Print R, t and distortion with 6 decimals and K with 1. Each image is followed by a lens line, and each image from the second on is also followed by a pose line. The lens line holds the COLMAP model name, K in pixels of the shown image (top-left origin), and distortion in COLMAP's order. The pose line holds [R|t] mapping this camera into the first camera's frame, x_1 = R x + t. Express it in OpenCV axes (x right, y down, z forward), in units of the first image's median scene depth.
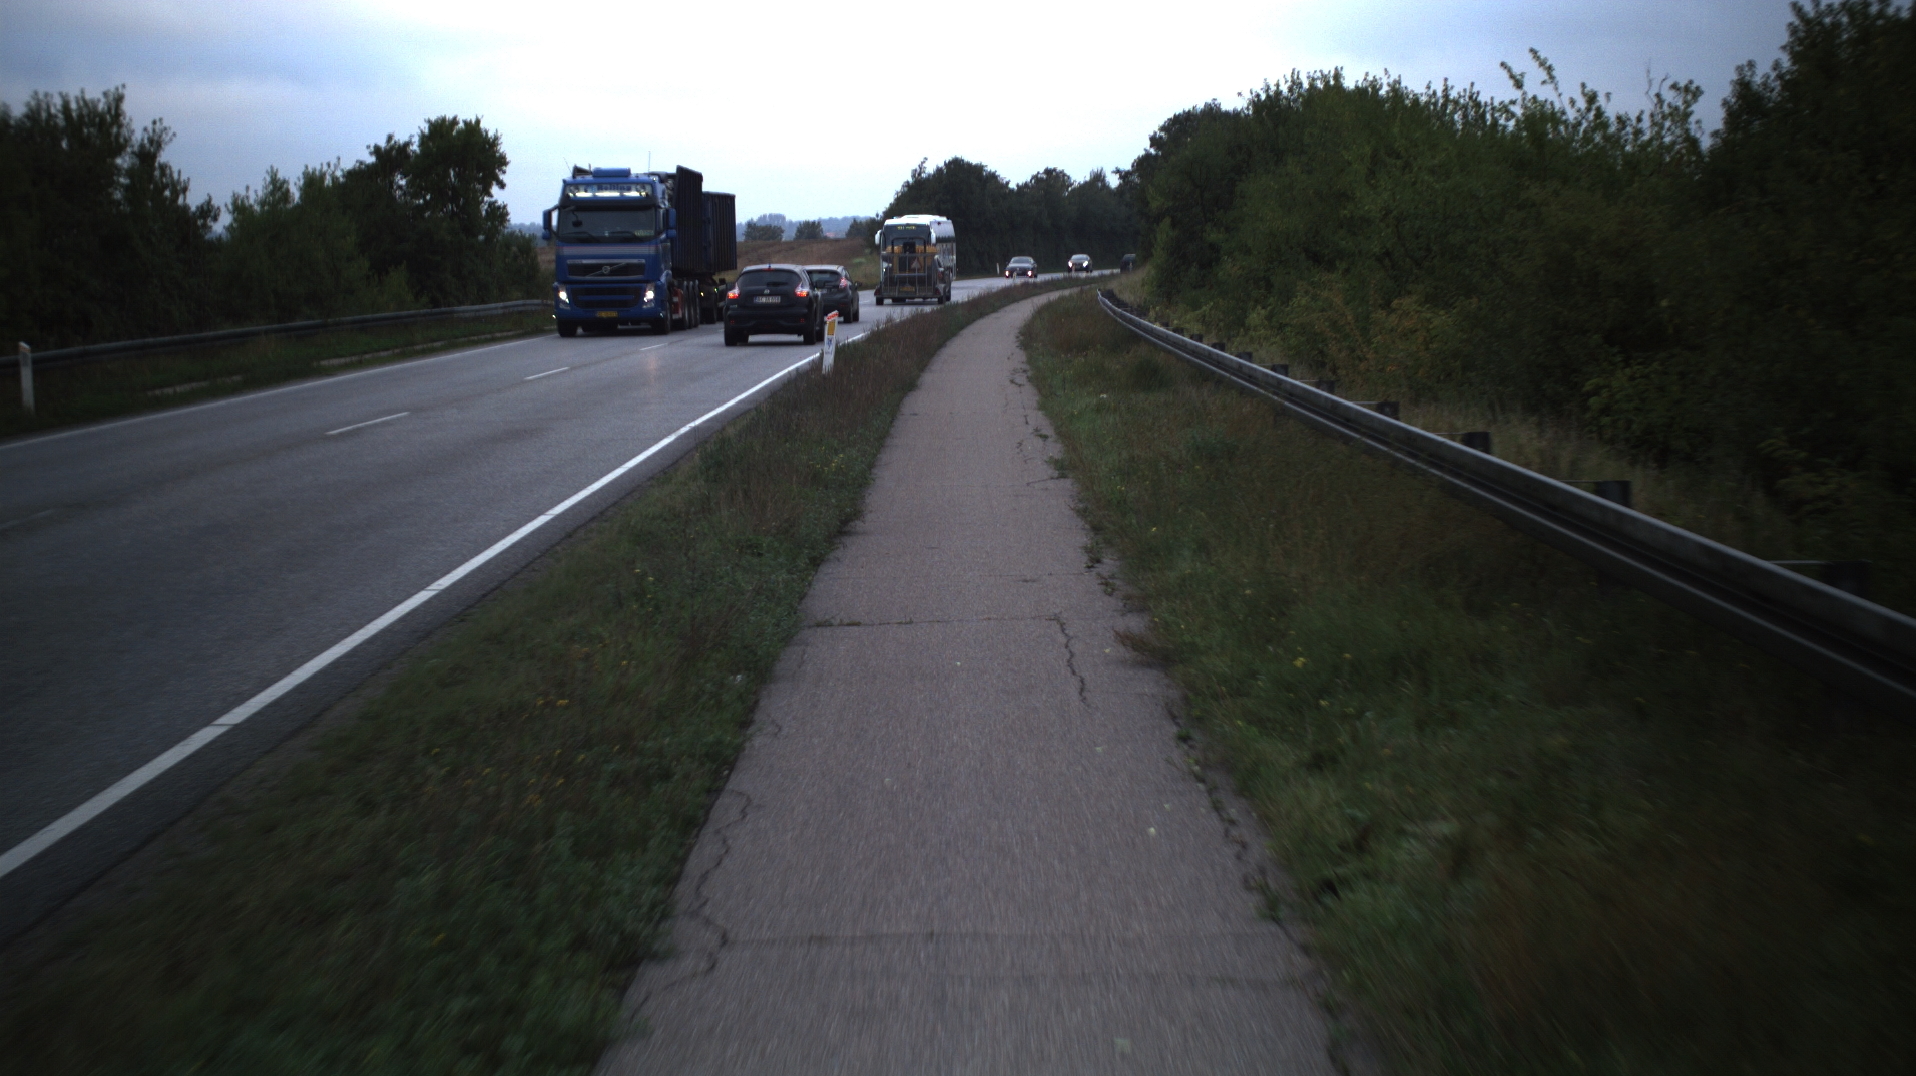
lens RADIAL K [[1375.8, 0, 960.0], [0, 1375.8, 555.4], [0, 0, 1]] dist [-0.010645, -0.006744]
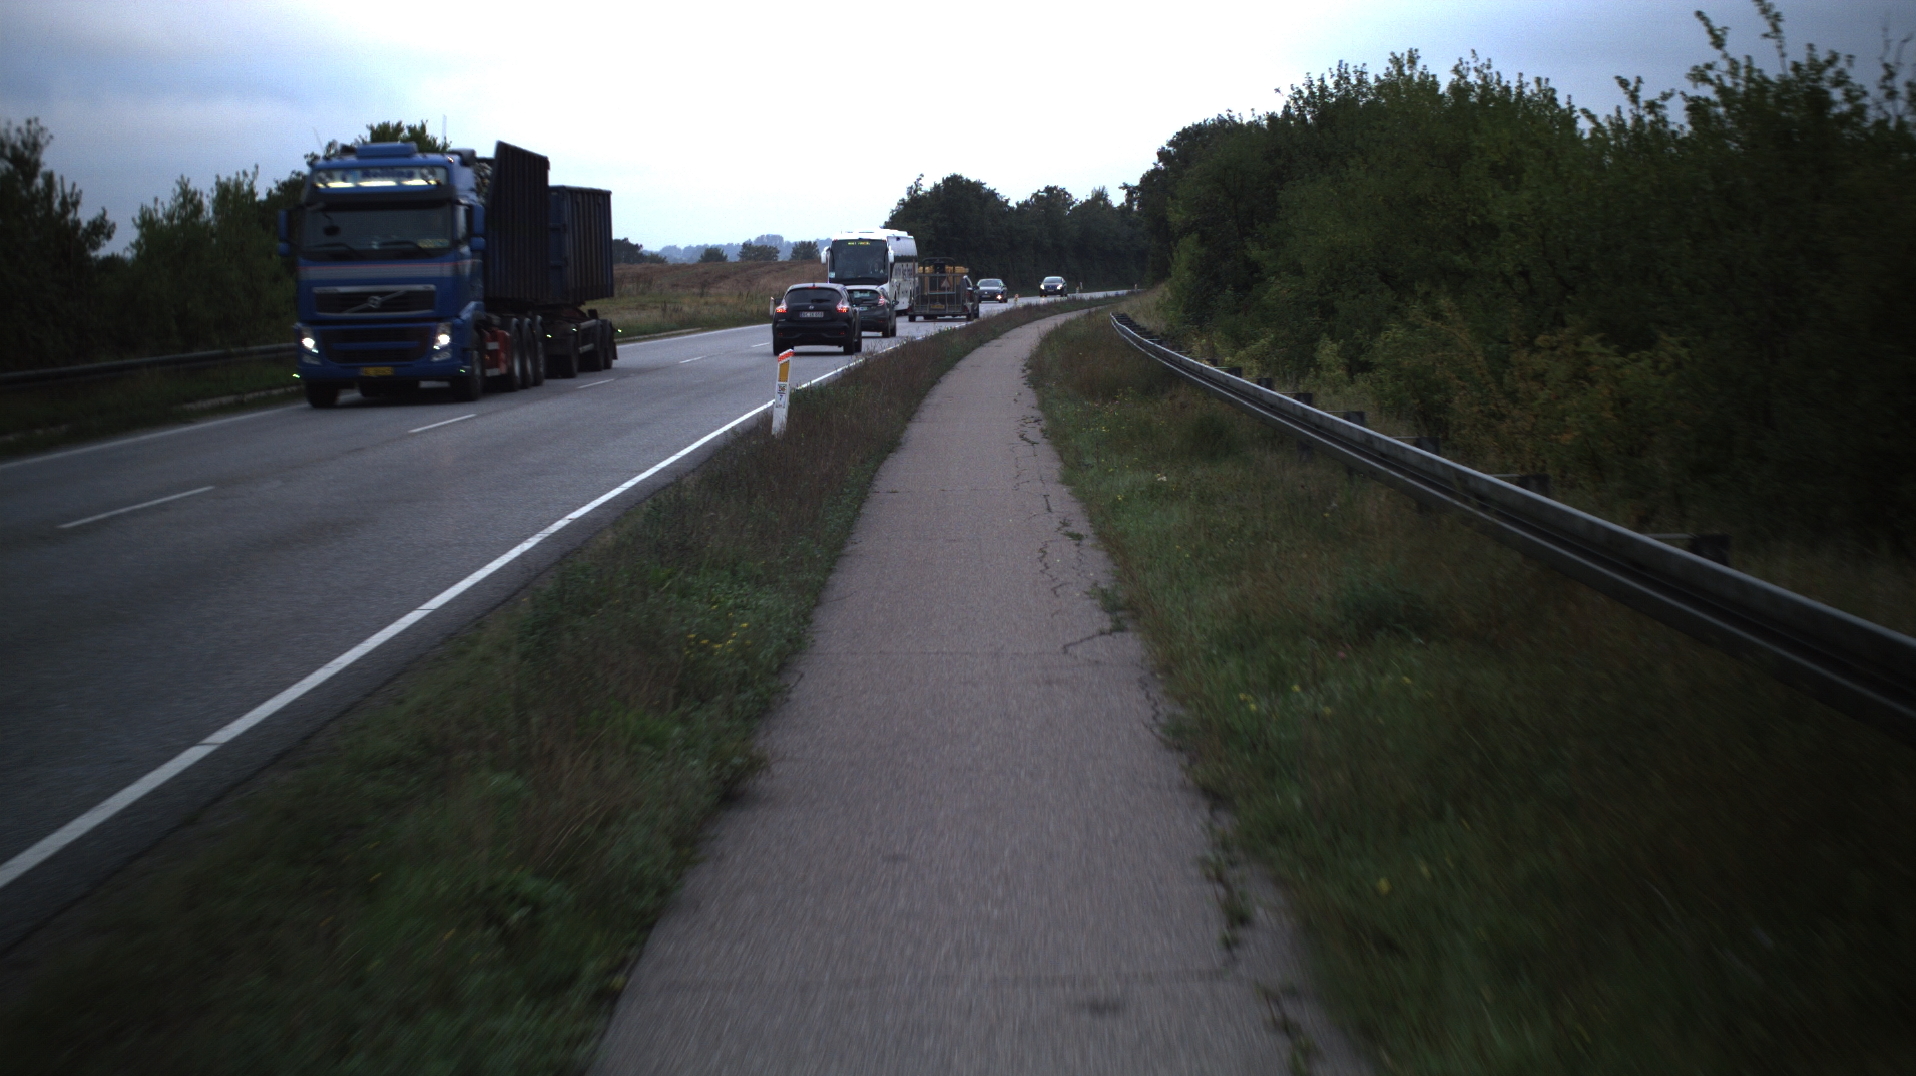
lens RADIAL K [[1224.0, 0, 955.8], [0, 1224.0, 529.2], [0, 0, 1]] dist [-0.007488, -0.004134]
pose [[0.999997, 0.000554, -0.002306, 0.001104], [-0.000579, 0.999942, -0.010757, -0.051727], [0.002300, 0.010759, 0.999939, 0.238022]]
